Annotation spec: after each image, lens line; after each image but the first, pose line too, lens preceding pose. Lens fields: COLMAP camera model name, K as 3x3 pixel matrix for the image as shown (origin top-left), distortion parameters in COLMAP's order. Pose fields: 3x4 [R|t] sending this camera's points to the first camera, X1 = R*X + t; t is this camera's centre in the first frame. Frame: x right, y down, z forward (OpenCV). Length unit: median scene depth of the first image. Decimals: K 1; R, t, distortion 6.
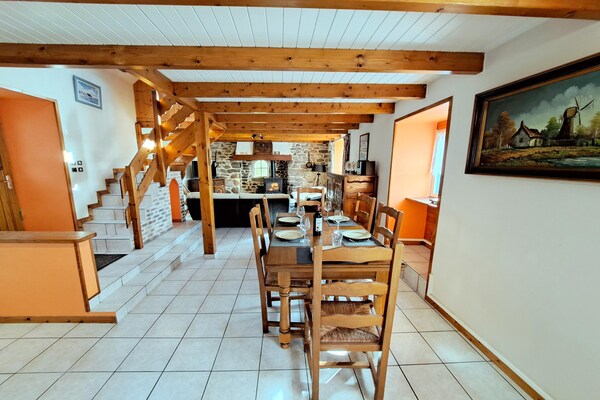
lens RADIAL K [[240.5, 0, 295.5], [0, 240.5, 208.9], [0, 0, 1]] dist [-0.013193, 0.000028]
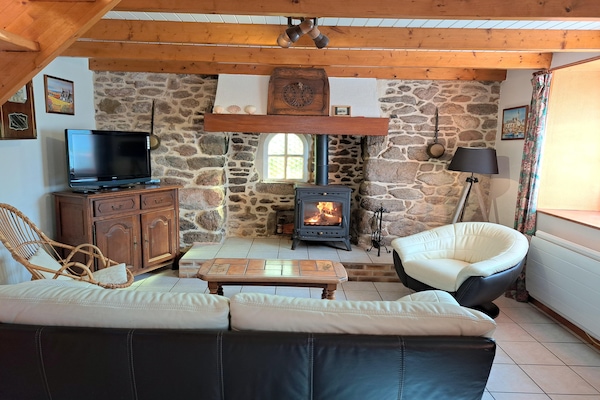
lens RADIAL K [[432.1, 0, 298.0], [0, 432.1, 211.2], [0, 0, 1]] dist [0.054632, -0.033595]
pose [[0.998635, 0.027719, -0.044271, -0.197892], [-0.028652, 0.999377, -0.020592, -0.159637], [0.043672, 0.021832, 0.998807, 0.792649]]
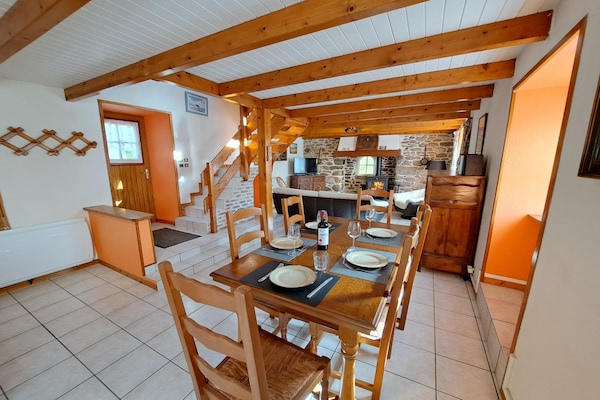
lens RADIAL K [[242.4, 0, 292.4], [0, 242.4, 210.8], [0, 0, 1]] dist [-0.011738, -0.000752]
pose [[0.848366, 0.100723, -0.519741, 0.230926], [-0.091218, 0.994863, 0.043905, -0.024555], [0.521493, 0.010162, 0.853195, 0.151704]]
